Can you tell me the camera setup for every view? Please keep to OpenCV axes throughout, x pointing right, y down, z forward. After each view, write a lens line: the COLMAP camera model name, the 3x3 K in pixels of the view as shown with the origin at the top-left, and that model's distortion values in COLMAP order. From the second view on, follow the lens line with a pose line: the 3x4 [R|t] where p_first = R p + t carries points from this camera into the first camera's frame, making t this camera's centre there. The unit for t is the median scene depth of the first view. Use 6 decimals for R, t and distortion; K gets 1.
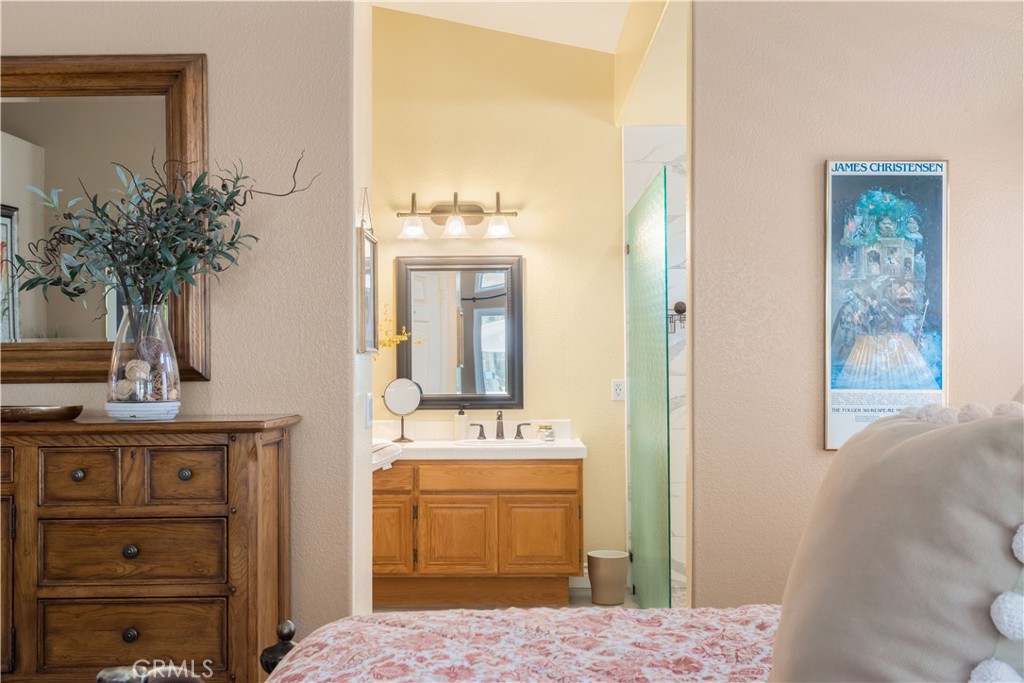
lens RADIAL K [[1196.8, 0, 511.0], [0, 1196.8, 345.2], [0, 0, 1]] dist [0.005343, 0.000266]
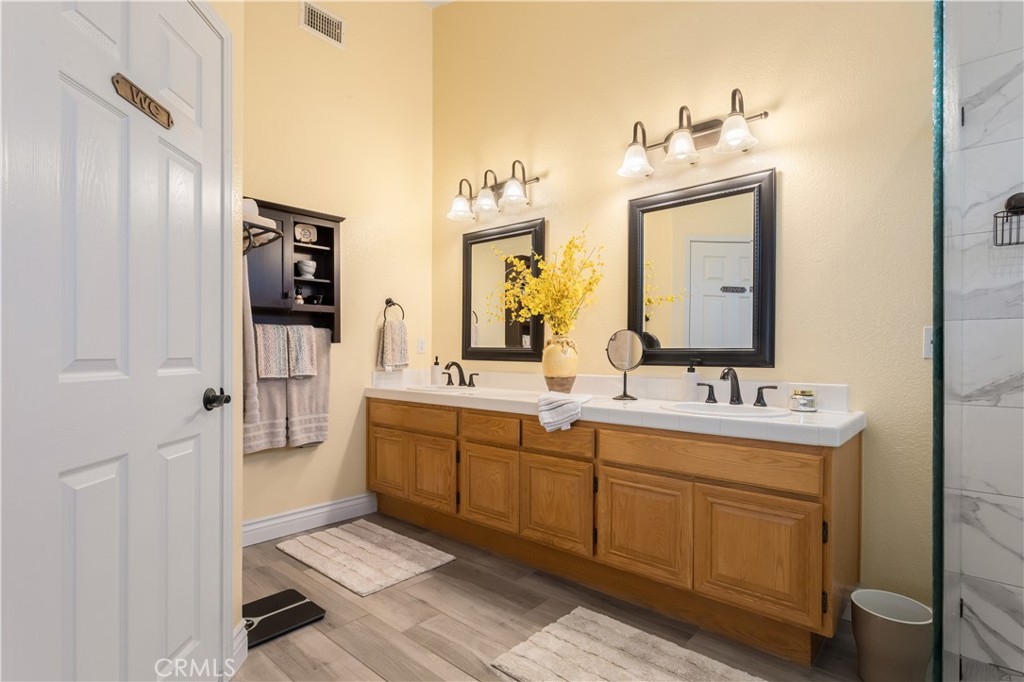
lens RADIAL K [[511.3, 0, 513.7], [0, 511.3, 355.7], [0, 0, 1]] dist [-0.000011, 0.000167]
pose [[0.750440, 0.012549, -0.660819, 0.109088], [-0.002970, 0.999874, 0.015614, 0.043912], [0.660932, -0.009755, 0.750383, 0.689237]]
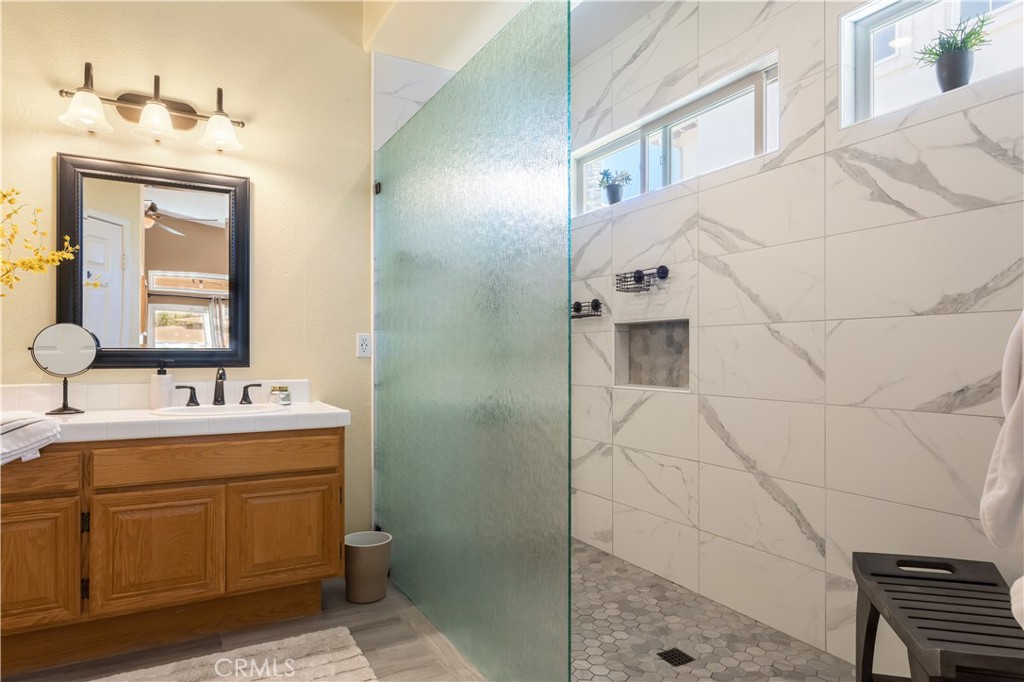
lens RADIAL K [[608.9, 0, 512.1], [0, 608.9, 353.6], [0, 0, 1]] dist [-0.004547, 0.002601]
pose [[0.865651, 0.008915, 0.500569, -0.045117], [-0.010940, 0.999940, 0.001110, 0.044825], [-0.500529, -0.006437, 0.865696, 0.593782]]
